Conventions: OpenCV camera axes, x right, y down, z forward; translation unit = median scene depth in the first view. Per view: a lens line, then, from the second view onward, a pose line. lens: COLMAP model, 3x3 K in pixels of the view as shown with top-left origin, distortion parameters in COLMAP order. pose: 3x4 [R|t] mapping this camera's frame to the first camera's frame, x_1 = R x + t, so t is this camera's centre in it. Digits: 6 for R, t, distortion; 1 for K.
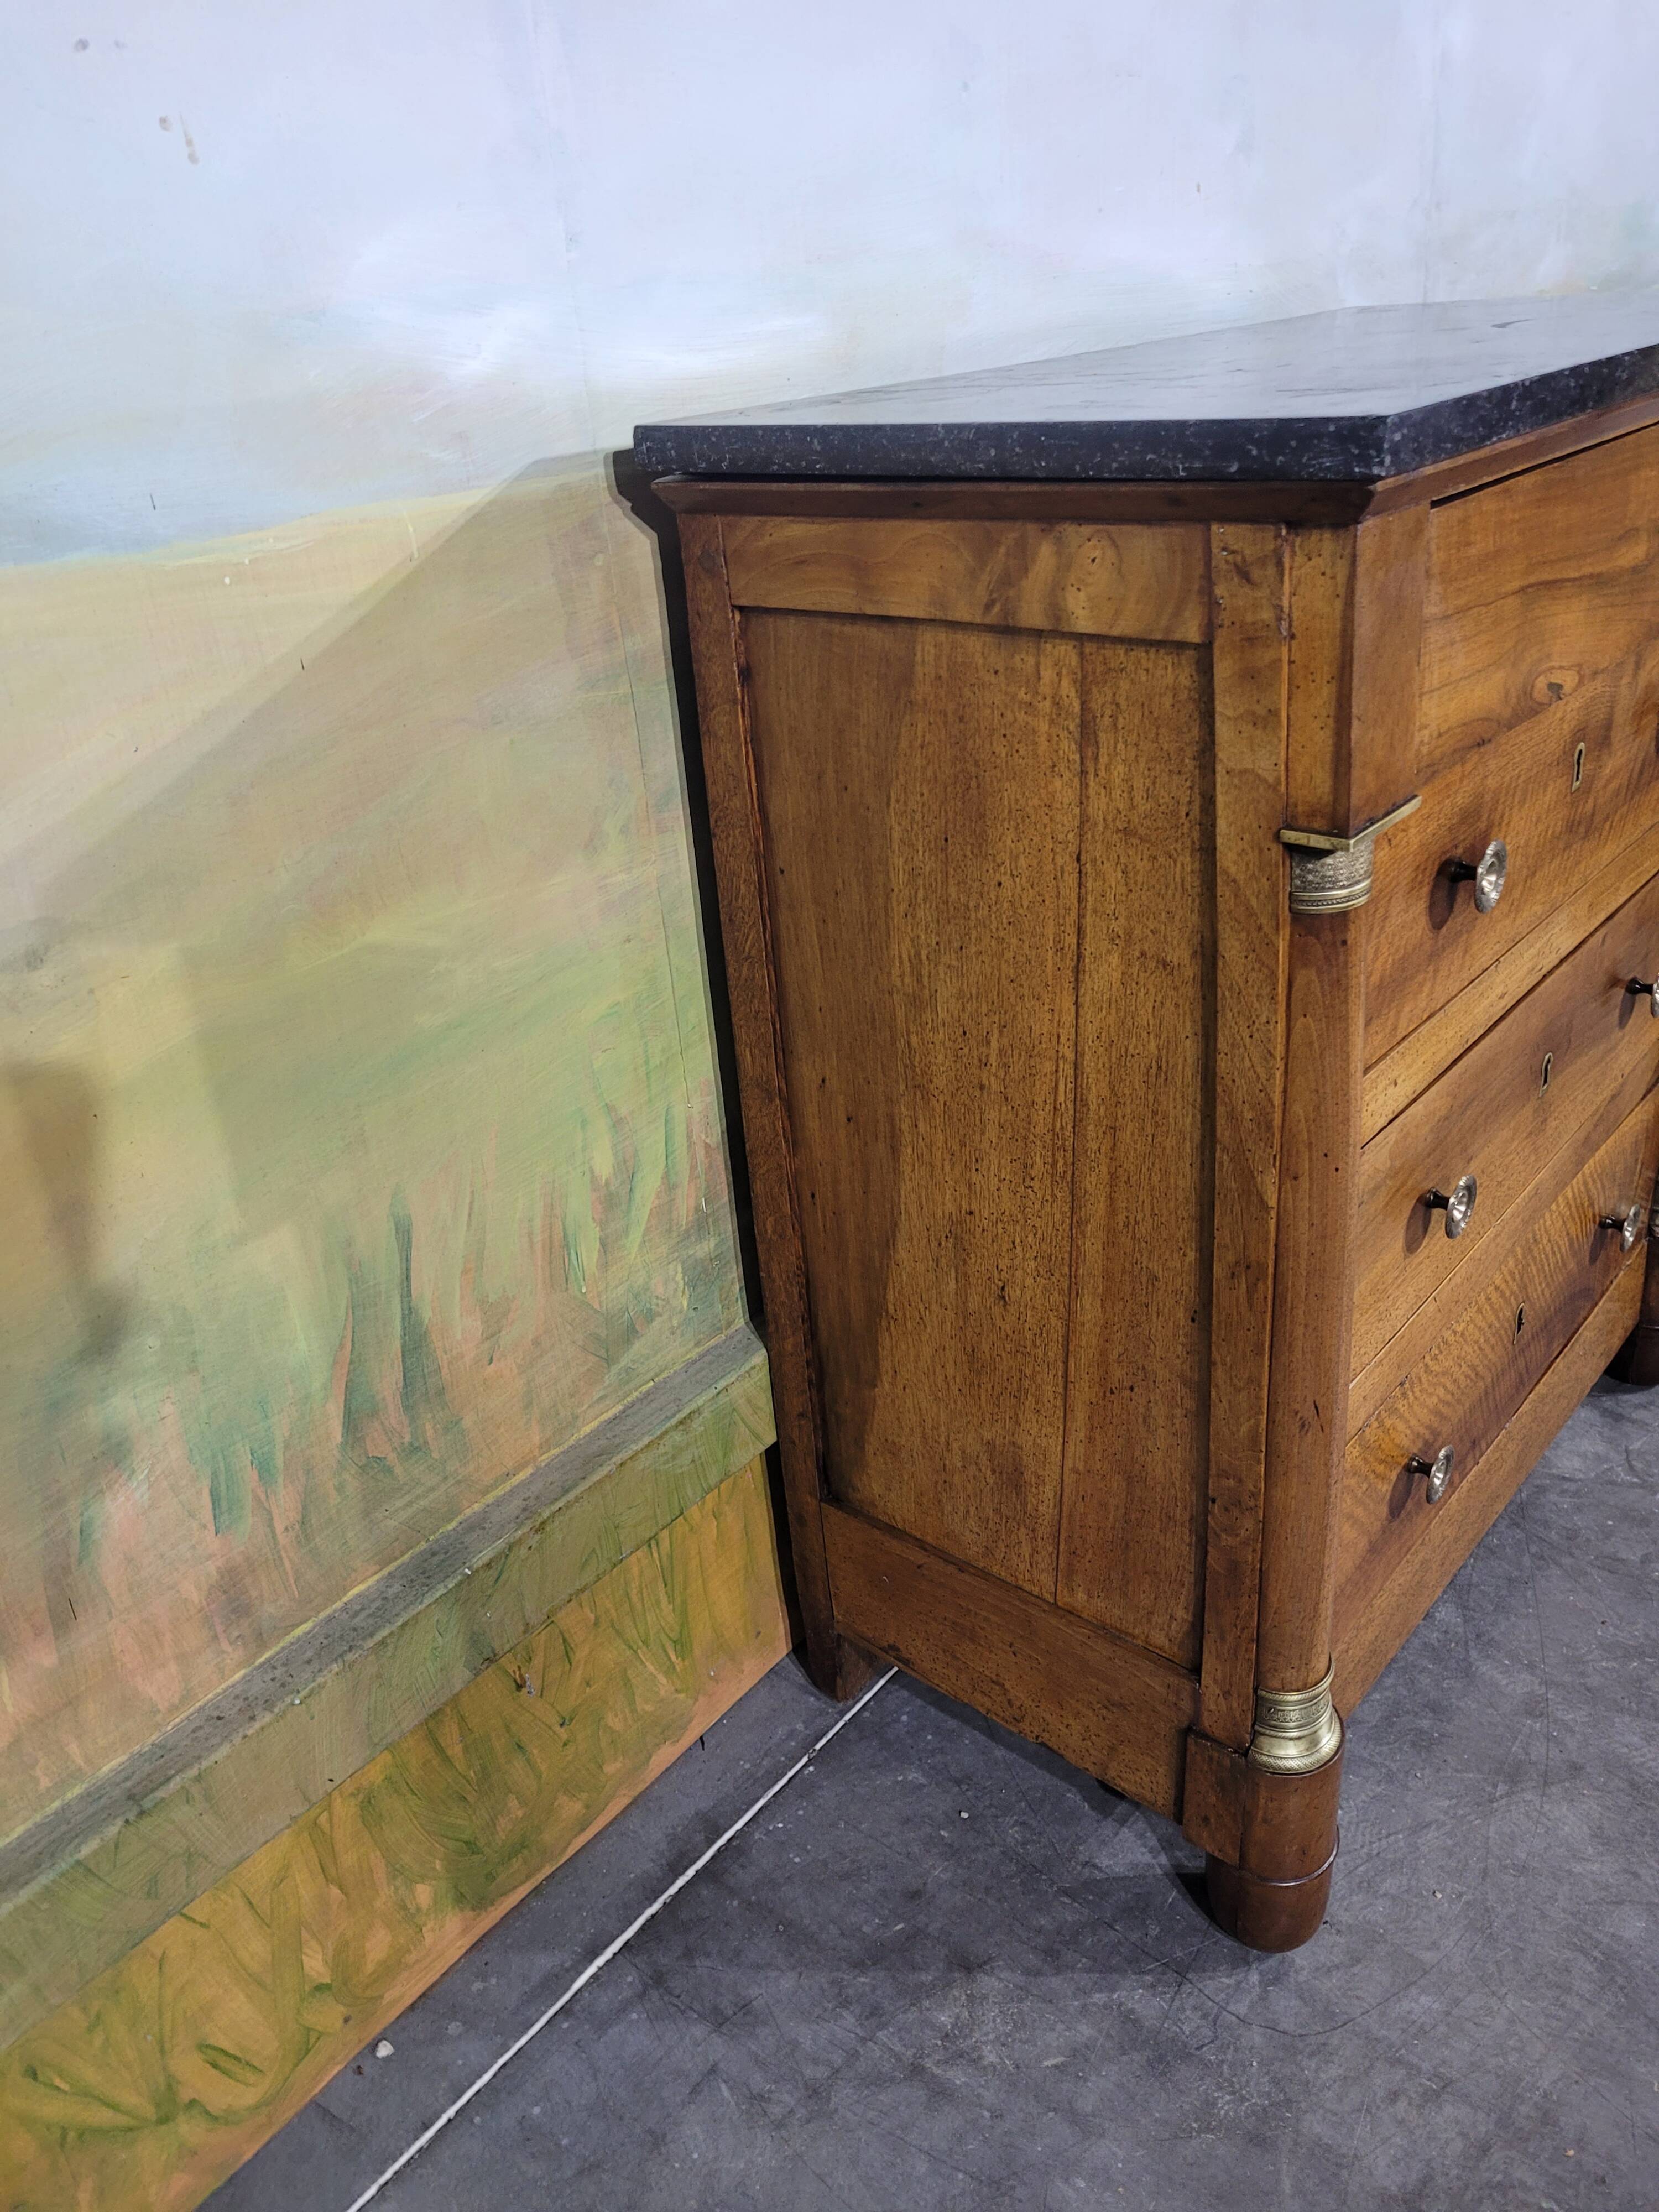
lens RADIAL K [[1677.9, 0, 858.2], [0, 1677.9, 1081.3], [0, 0, 1]] dist [0.045206, -0.034228]
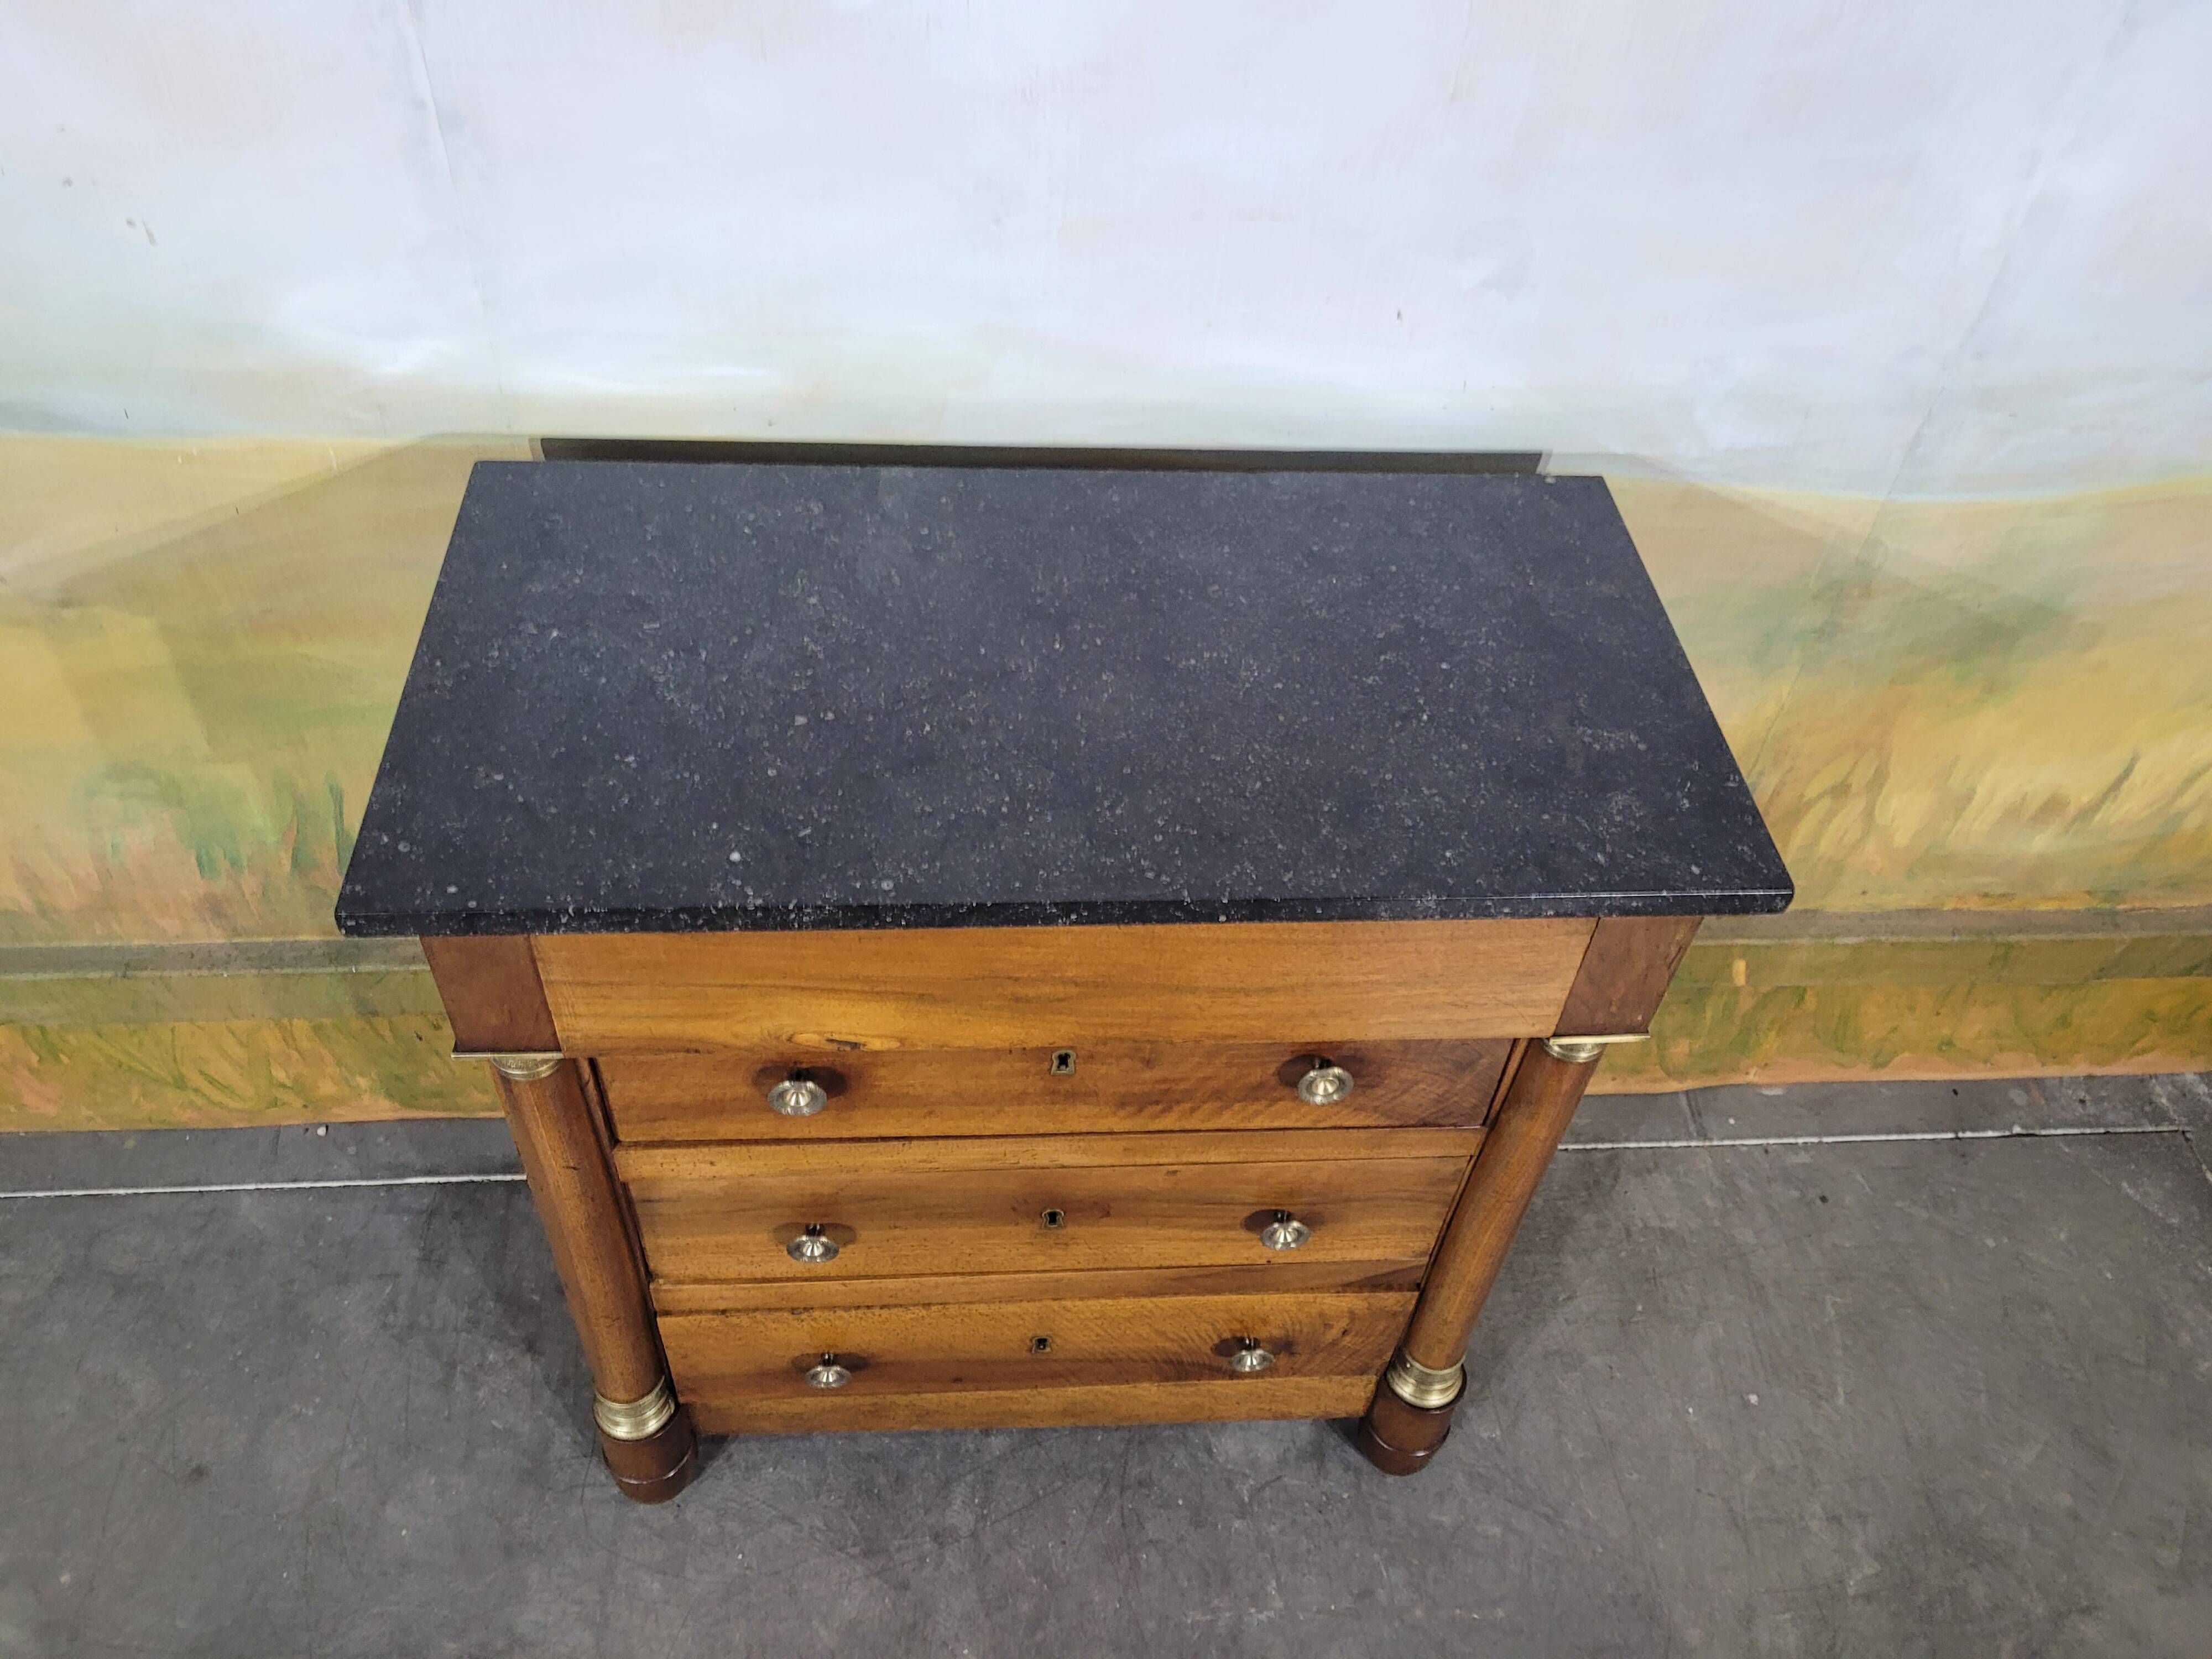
lens RADIAL K [[1677.9, 0, 1109.3], [0, 1677.9, 801.7], [0, 0, 1]] dist [0.045206, -0.034228]
pose [[0.686133, 0.602773, -0.407290, 0.852488], [-0.419958, 0.785352, 0.454815, -0.903151], [0.594017, -0.141019, 0.791996, 0.164730]]
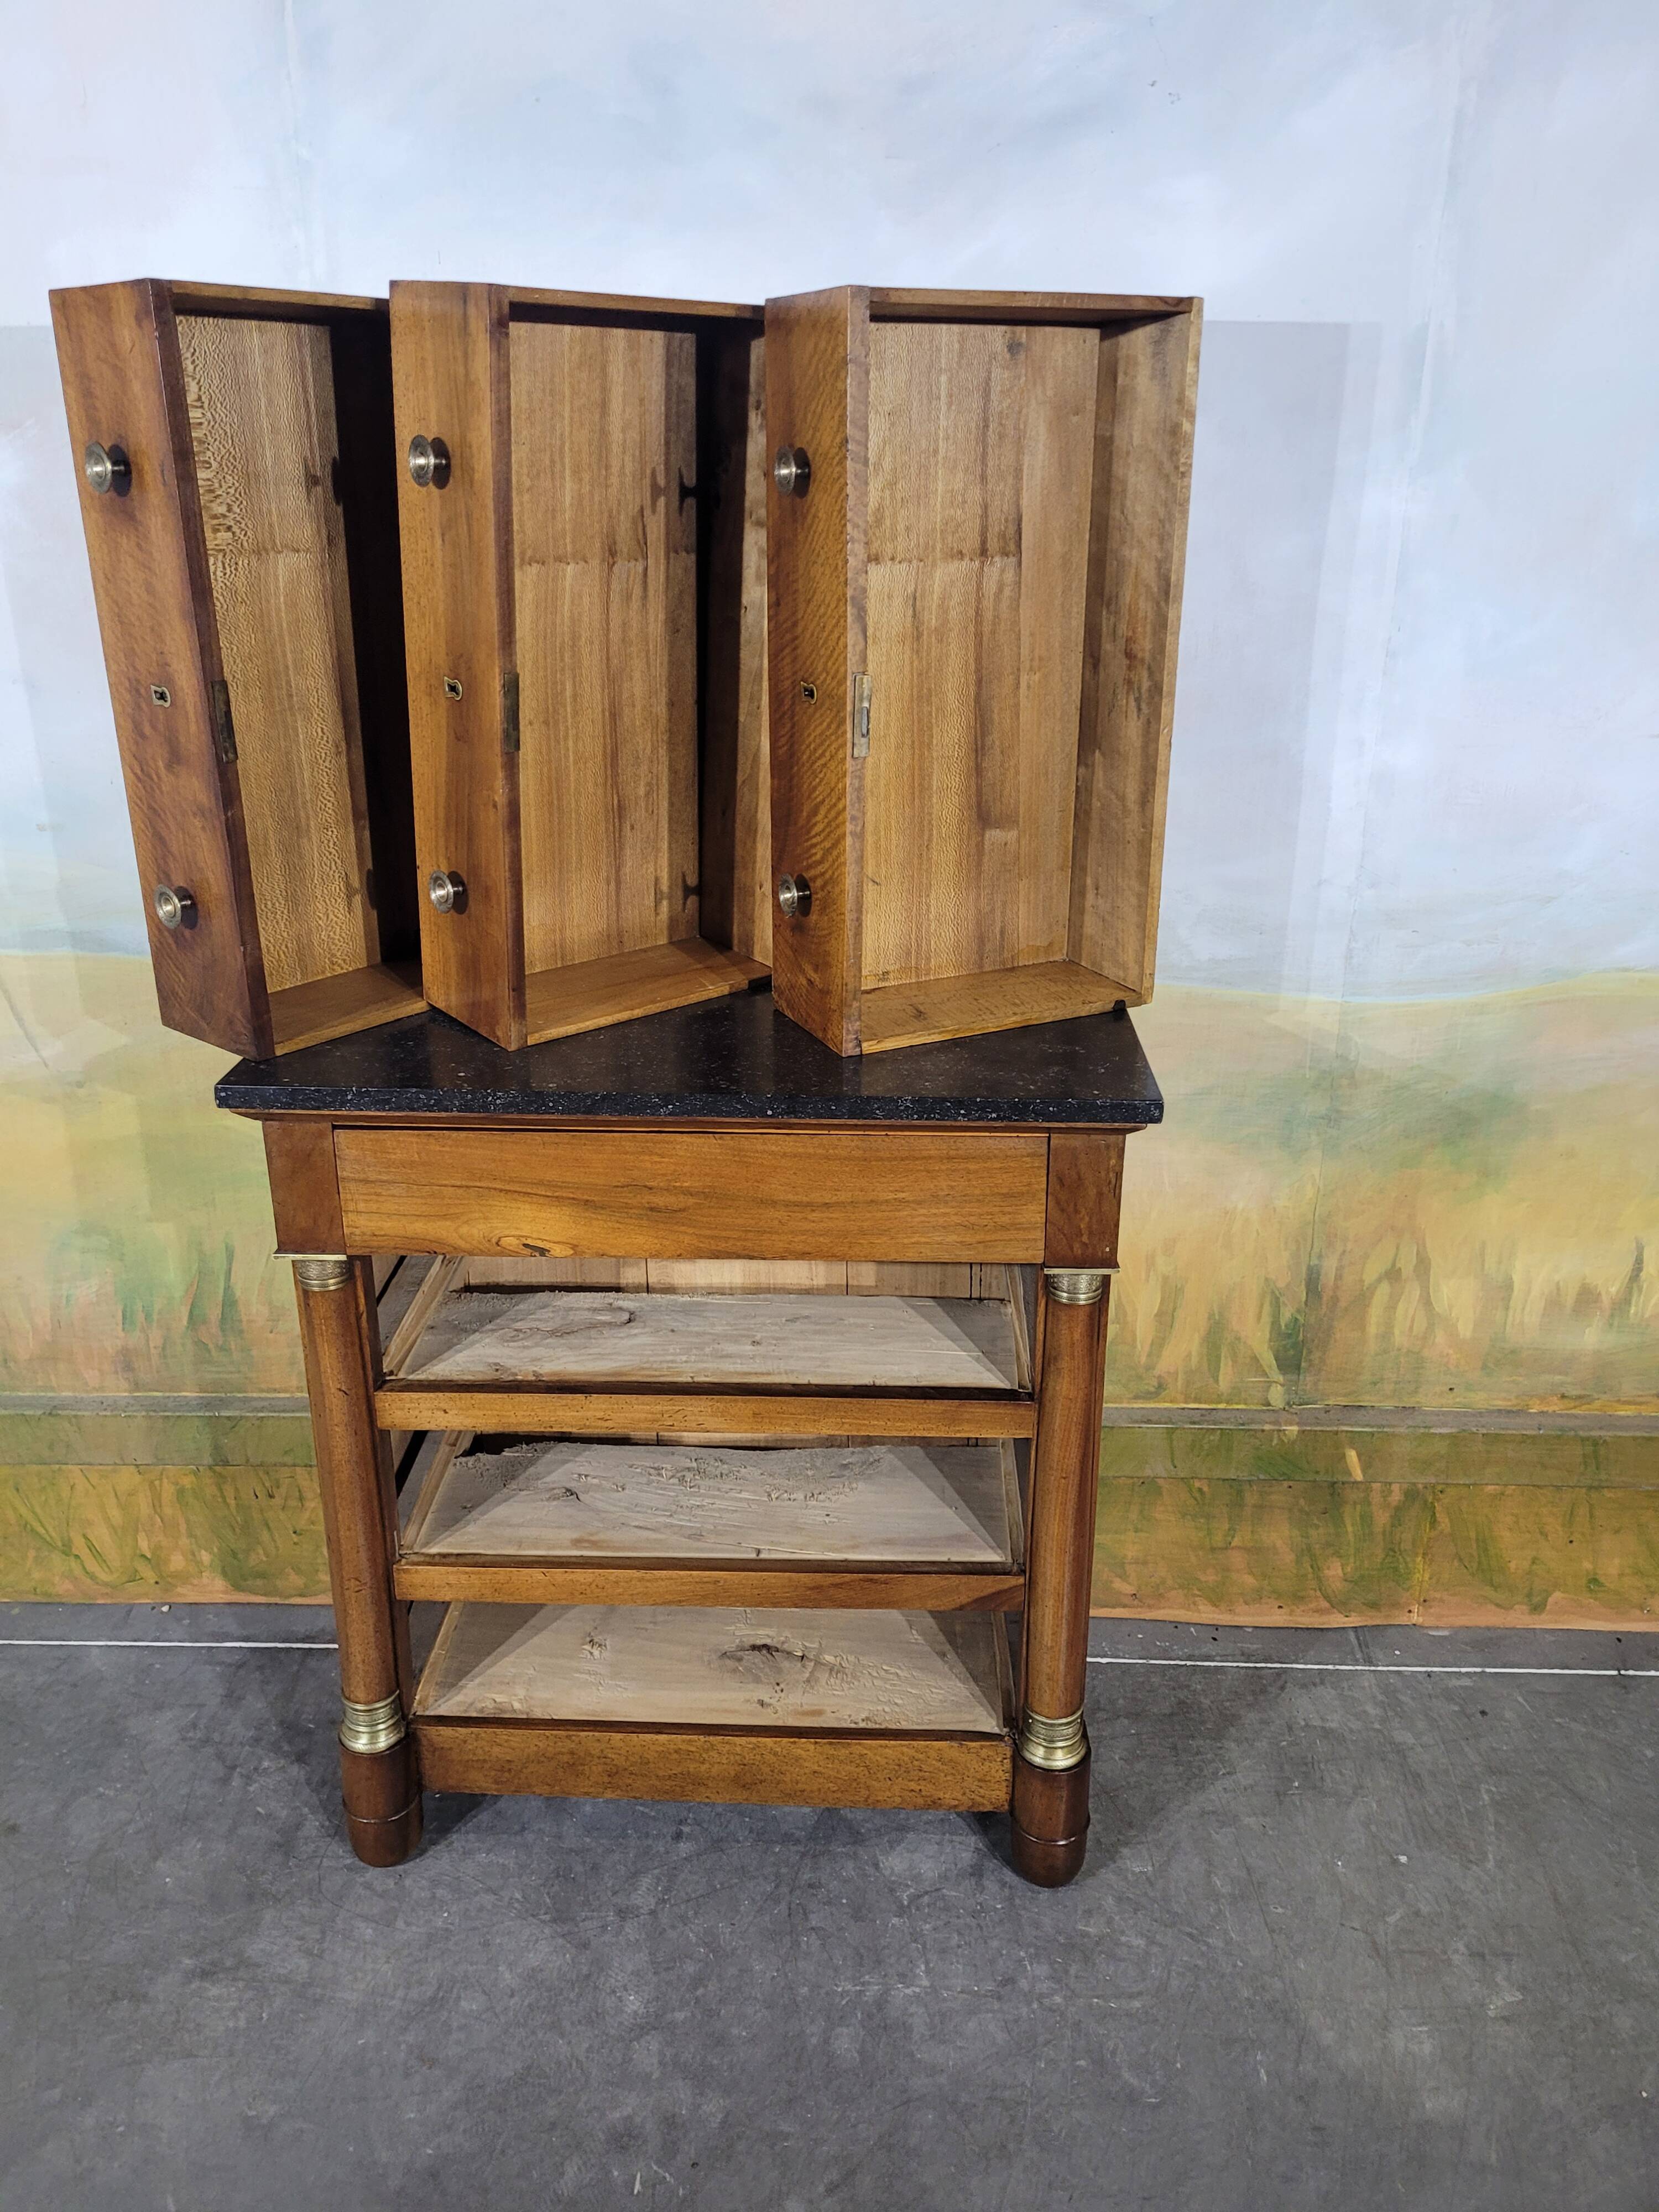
lens RADIAL K [[1677.9, 0, 816.5], [0, 1677.9, 1072.8], [0, 0, 1]] dist [0.045206, -0.034228]
pose [[0.613383, 0.350603, -0.707700, 1.599446], [-0.386397, 0.914719, 0.118261, -0.649608], [0.688809, 0.200914, 0.696545, -0.039781]]
